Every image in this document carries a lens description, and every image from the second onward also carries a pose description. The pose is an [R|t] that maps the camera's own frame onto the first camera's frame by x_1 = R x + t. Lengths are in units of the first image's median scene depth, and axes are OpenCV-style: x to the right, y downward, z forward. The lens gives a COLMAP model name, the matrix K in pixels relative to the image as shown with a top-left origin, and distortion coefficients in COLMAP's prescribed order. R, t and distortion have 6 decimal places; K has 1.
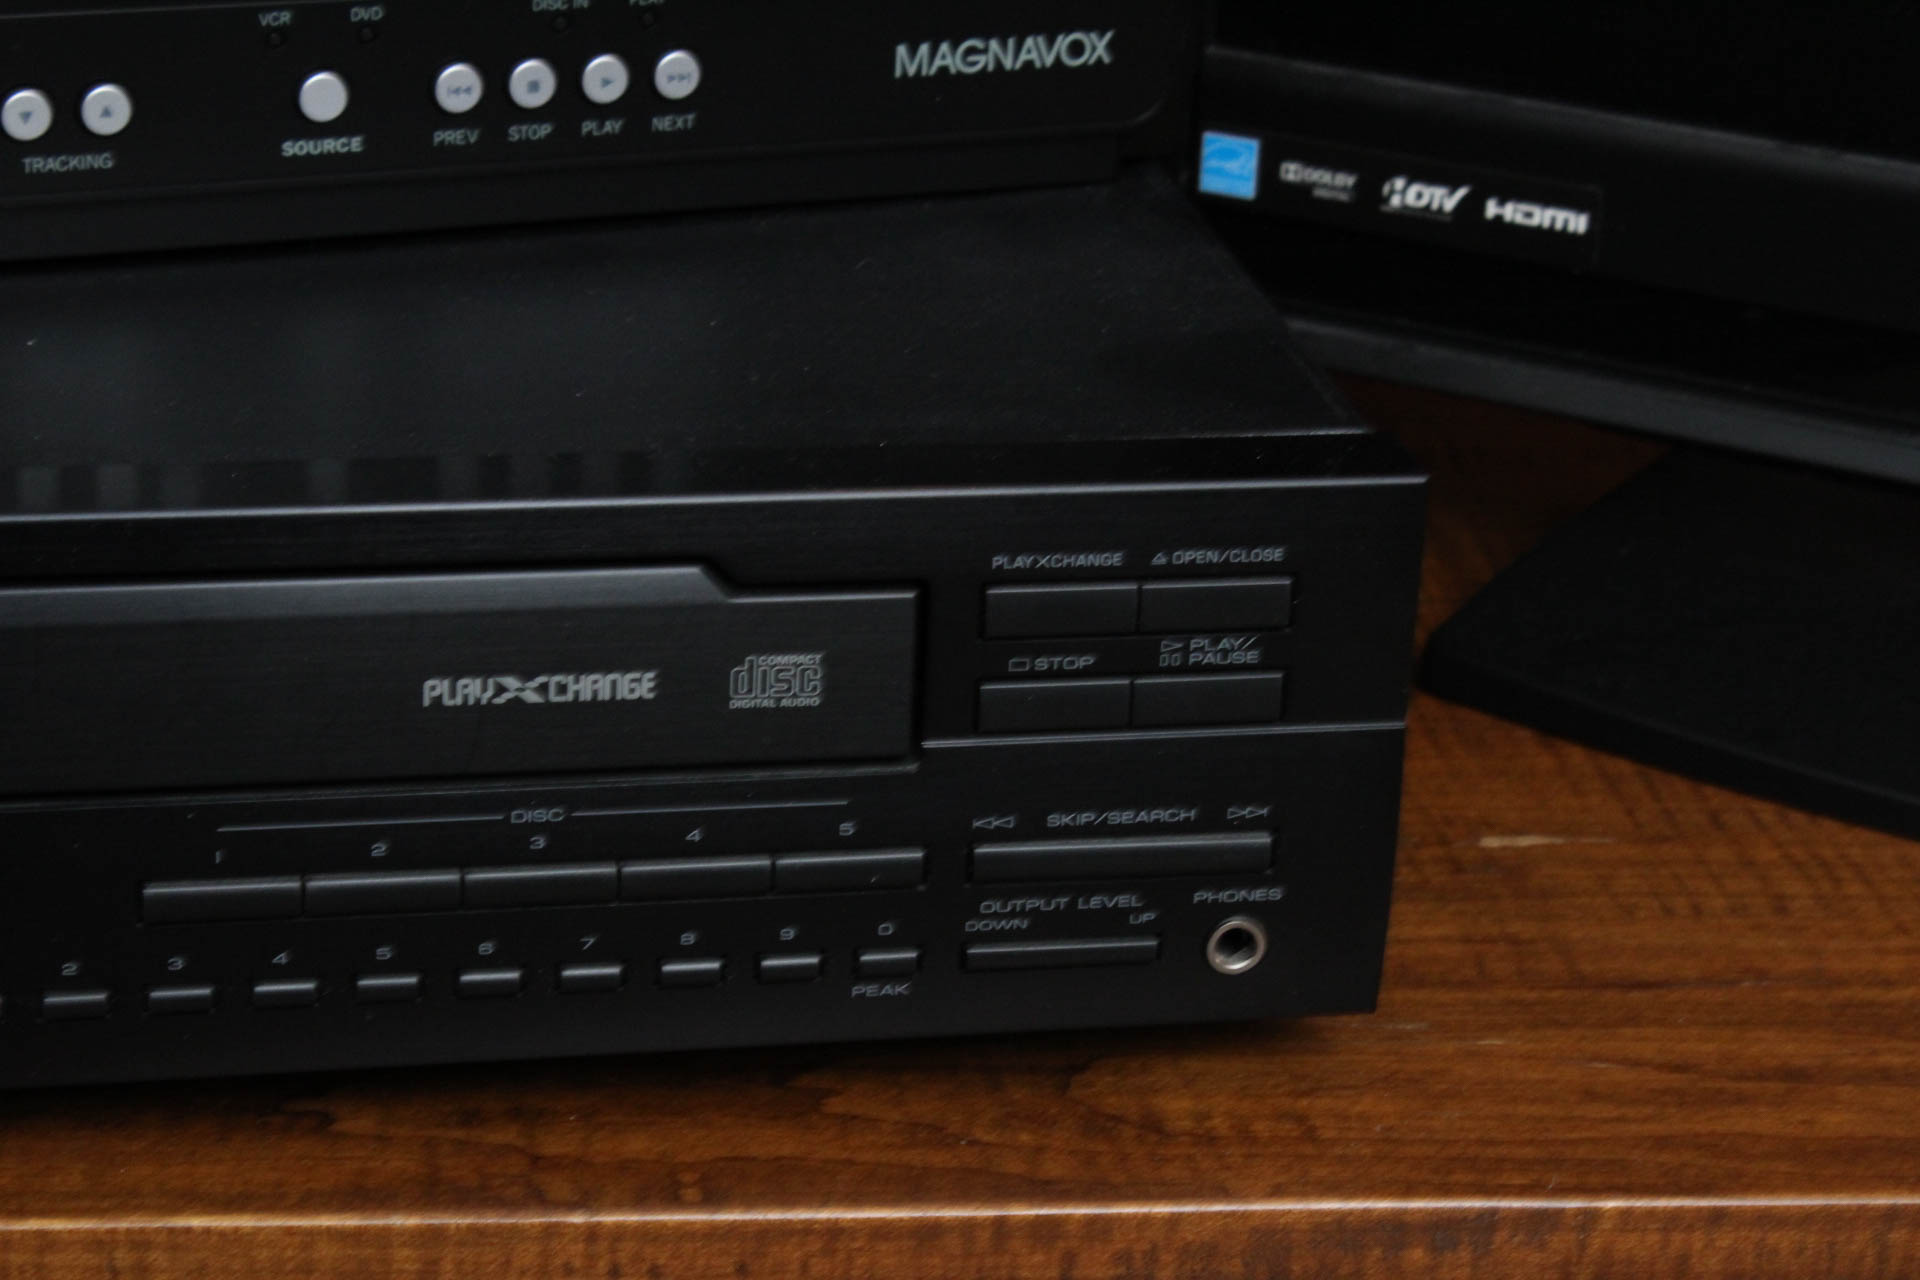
lens RADIAL K [[4517.2, 0, 960.0], [0, 4517.2, 640.0], [0, 0, 1]] dist [0.048101, 0.325117]
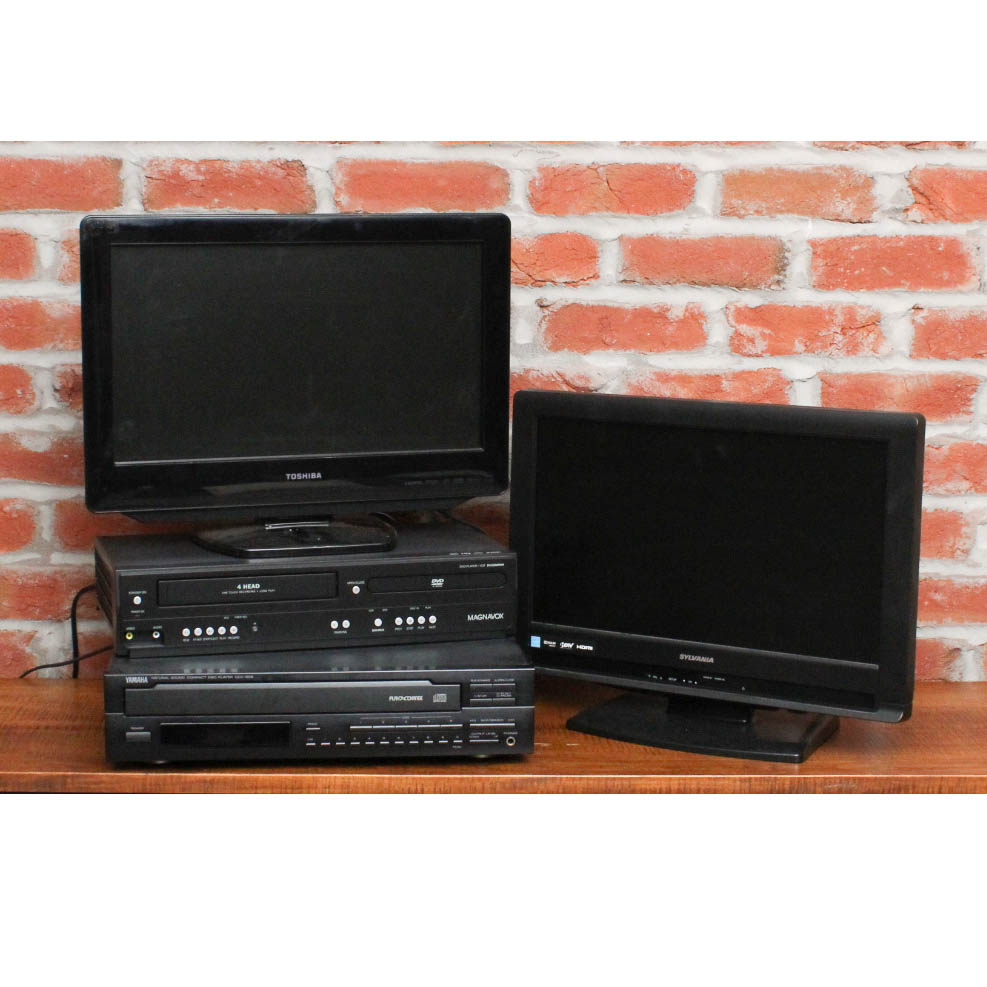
lens RADIAL K [[2032.2, 0, 493.5], [0, 2032.2, 493.5], [0, 0, 1]] dist [-0.122275, -0.192592]
pose [[0.994600, -0.027664, -0.100032, 0.310774], [0.000919, 0.966132, -0.258048, 0.438017], [0.103782, 0.256562, 0.960940, -1.778173]]
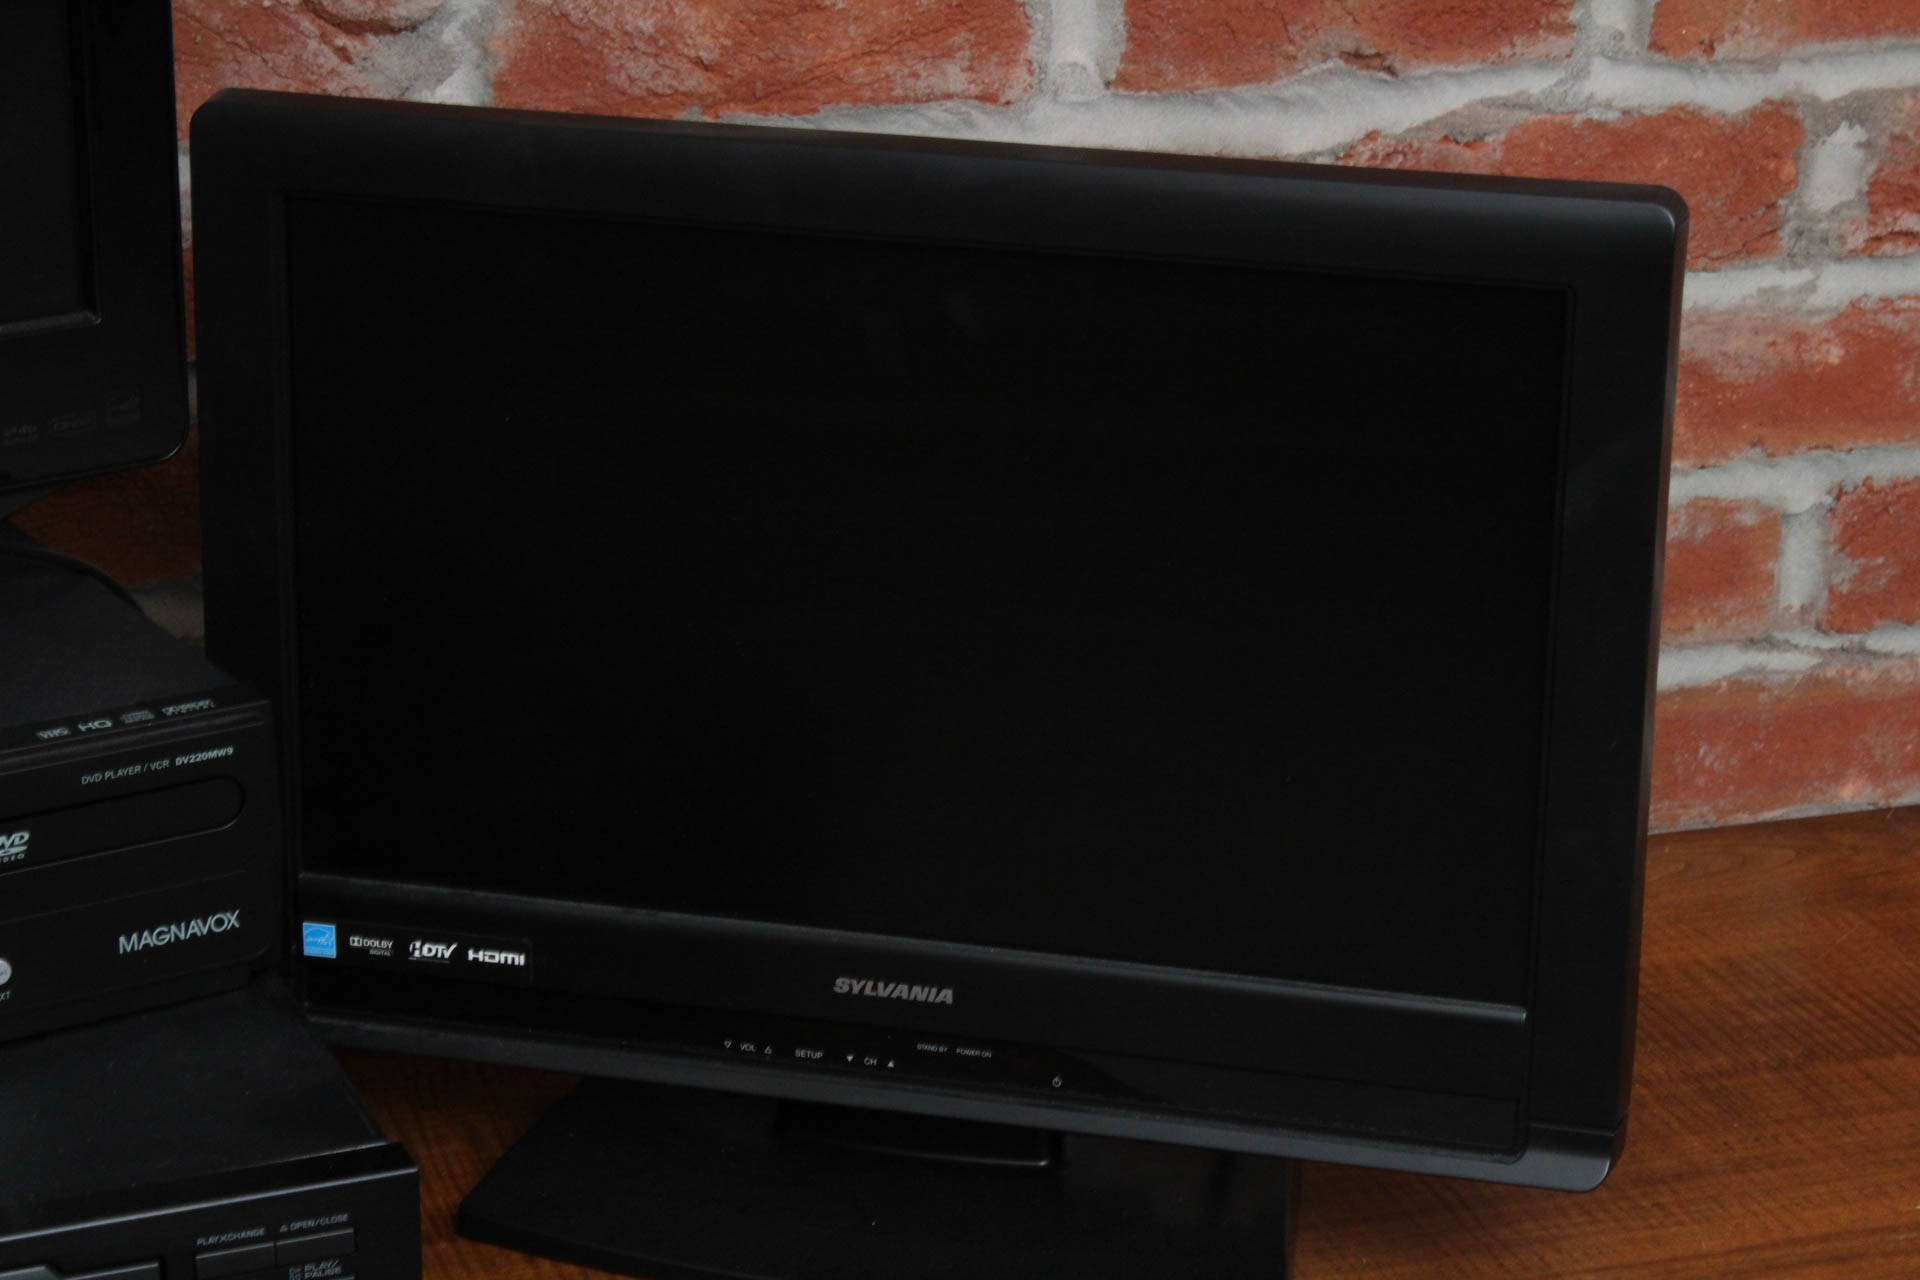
lens RADIAL K [[4517.2, 0, 960.0], [0, 4517.2, 640.0], [0, 0, 1]] dist [0.048101, 0.325117]
pose [[0.980797, -0.099192, 0.167922, 0.023709], [0.108718, 0.992889, -0.048496, -0.124134], [-0.161918, 0.065820, 0.984607, -0.855797]]
